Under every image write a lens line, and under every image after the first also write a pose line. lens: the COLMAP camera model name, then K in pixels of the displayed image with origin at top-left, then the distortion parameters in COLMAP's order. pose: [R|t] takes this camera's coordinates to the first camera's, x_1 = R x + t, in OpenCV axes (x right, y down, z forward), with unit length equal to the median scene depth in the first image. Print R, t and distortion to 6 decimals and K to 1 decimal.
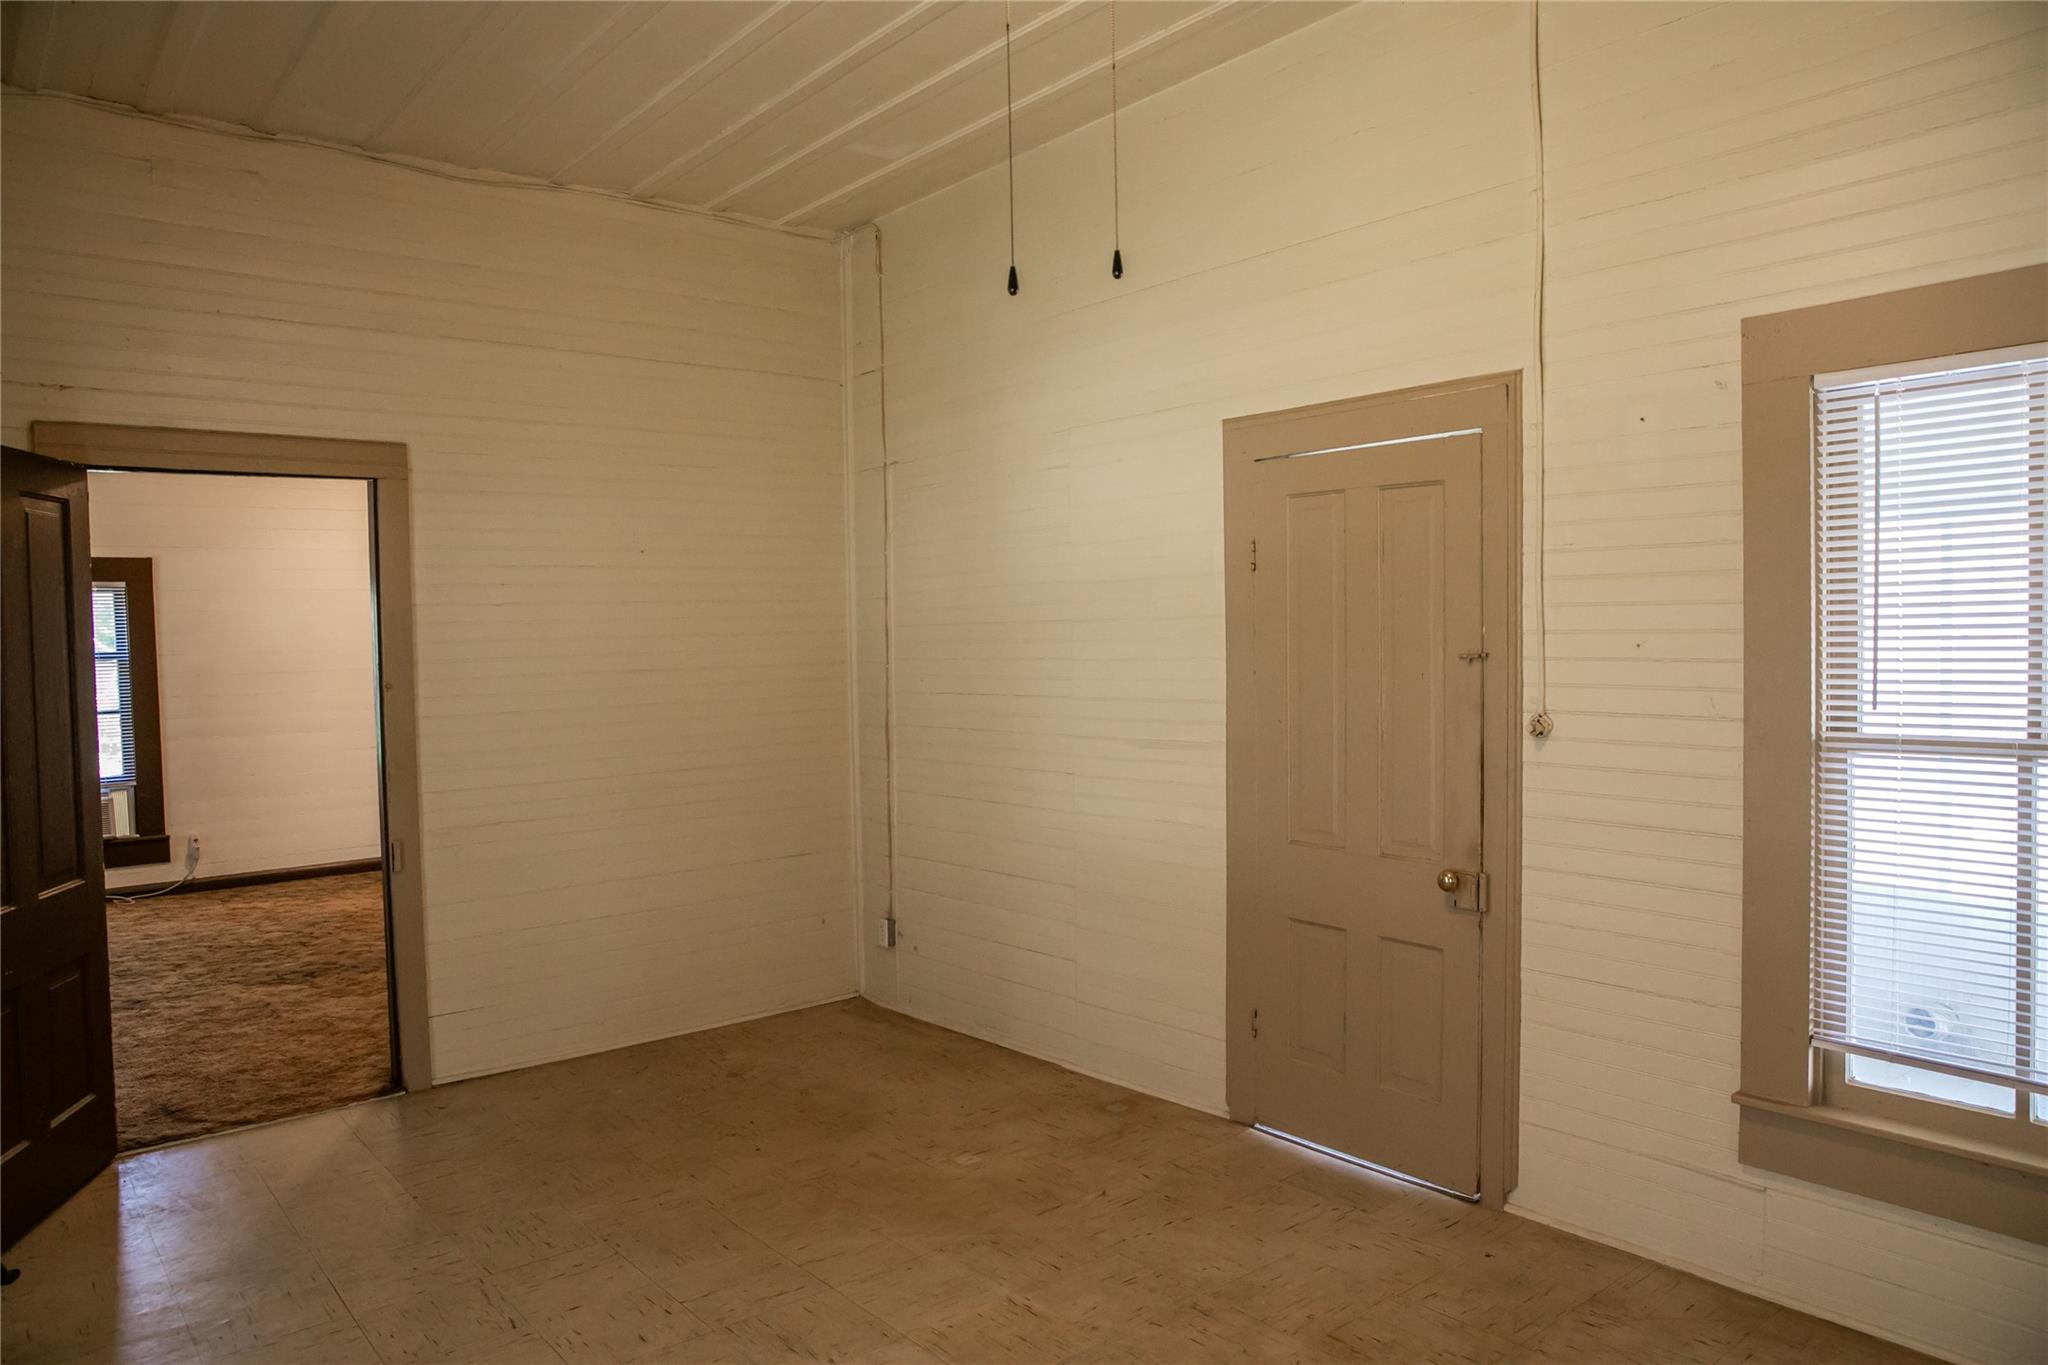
lens RADIAL K [[1439.7, 0, 1017.1], [0, 1439.7, 674.3], [0, 0, 1]] dist [-0.064552, 0.015386]
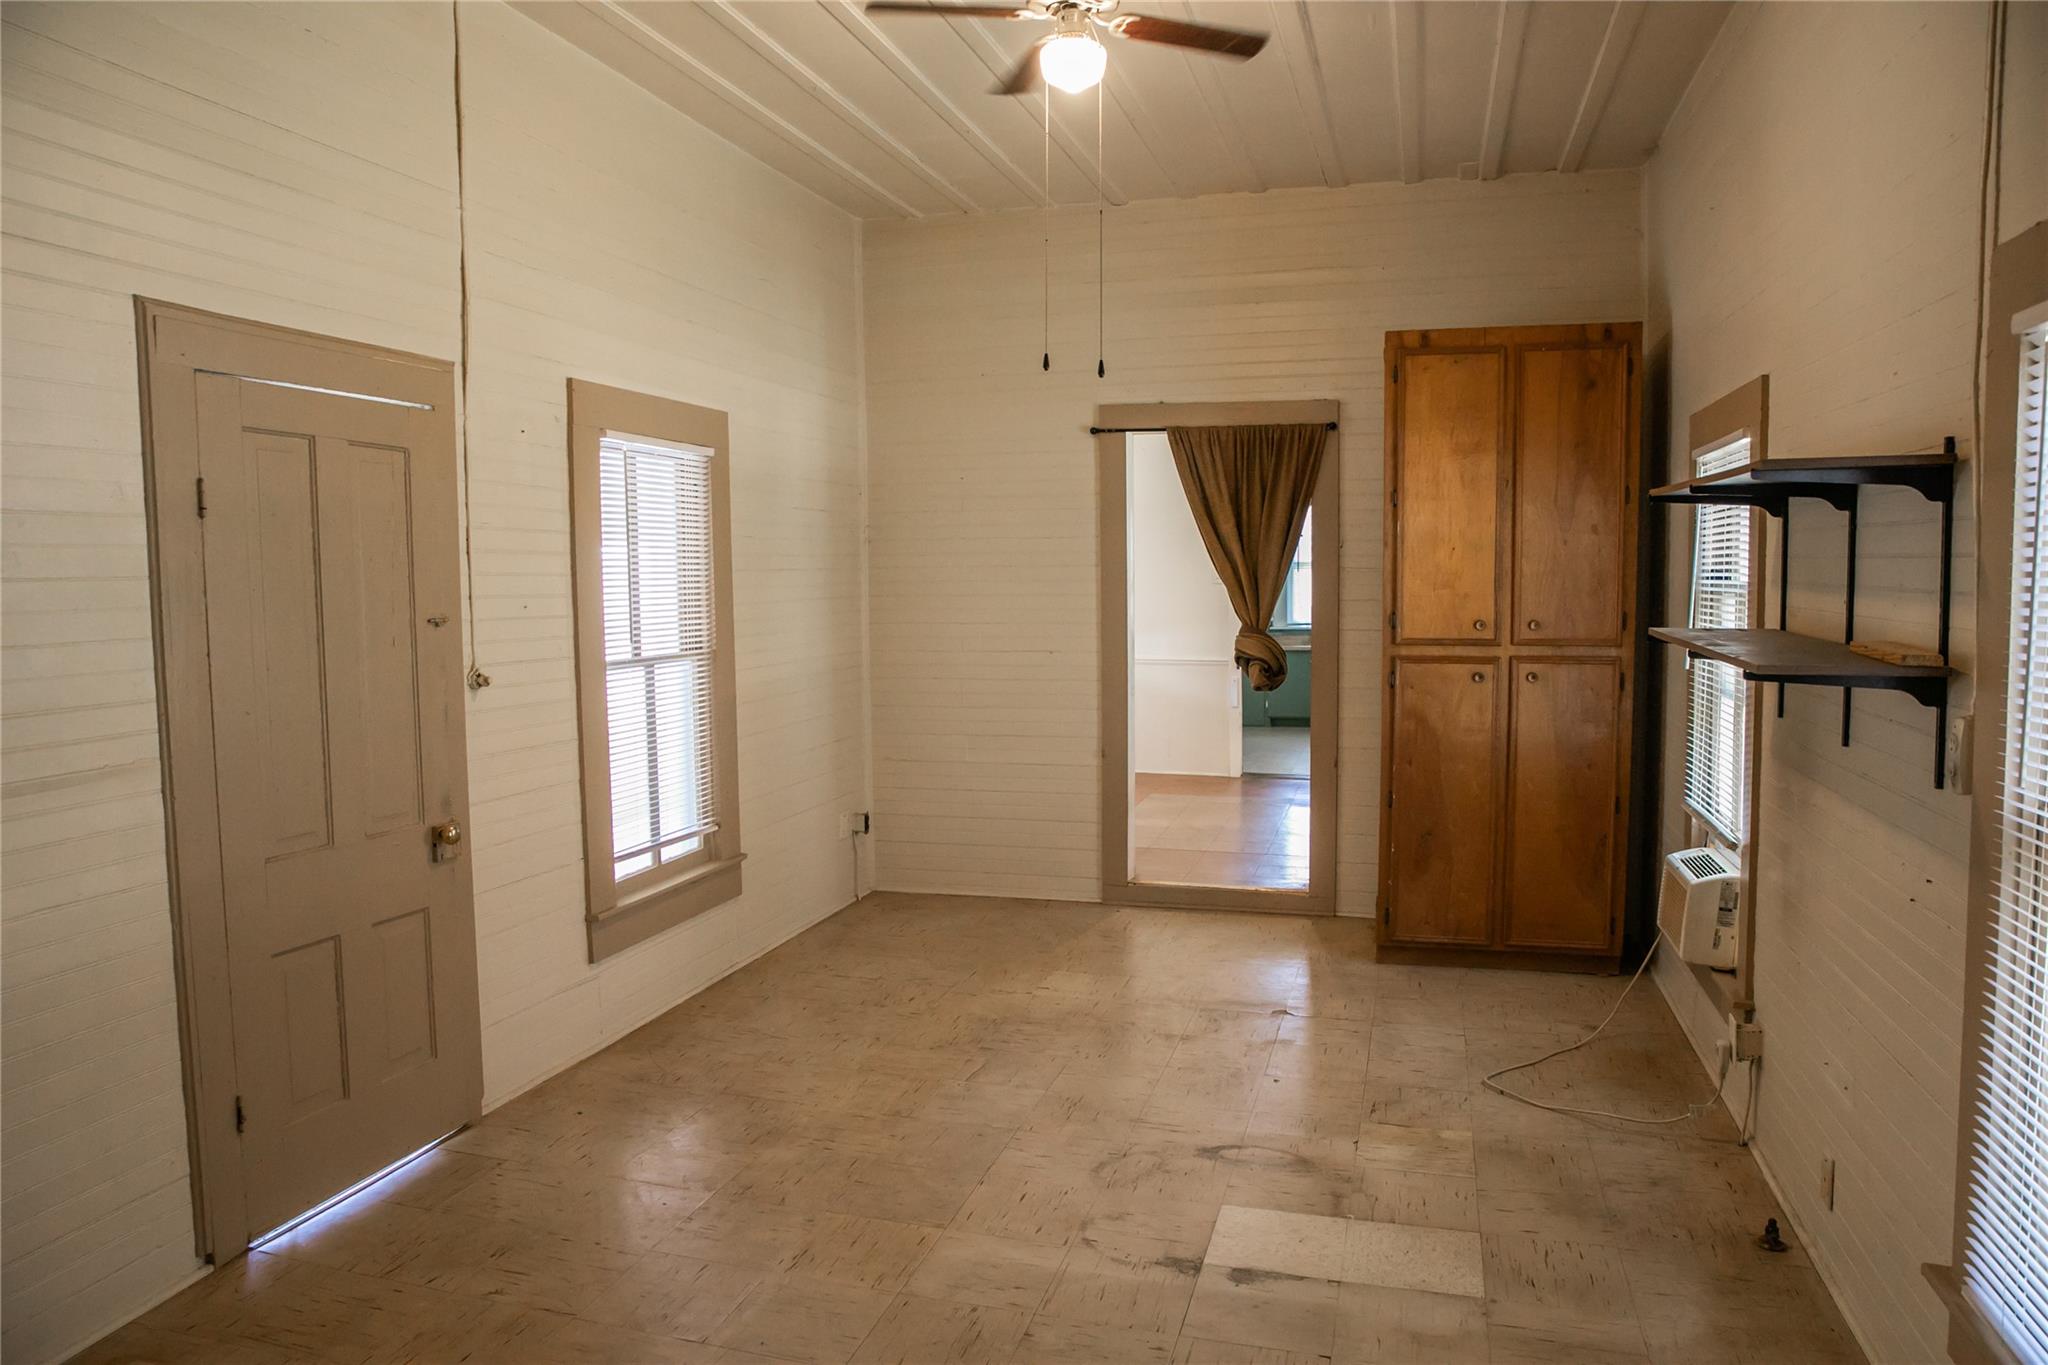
lens RADIAL K [[1439.7, 0, 1020.9], [0, 1439.7, 683.1], [0, 0, 1]] dist [-0.064552, 0.015386]
pose [[-0.595692, -0.028906, 0.802692, -0.814751], [0.048685, 0.996215, 0.072005, -0.021633], [-0.801736, 0.081972, -0.592031, 1.324553]]
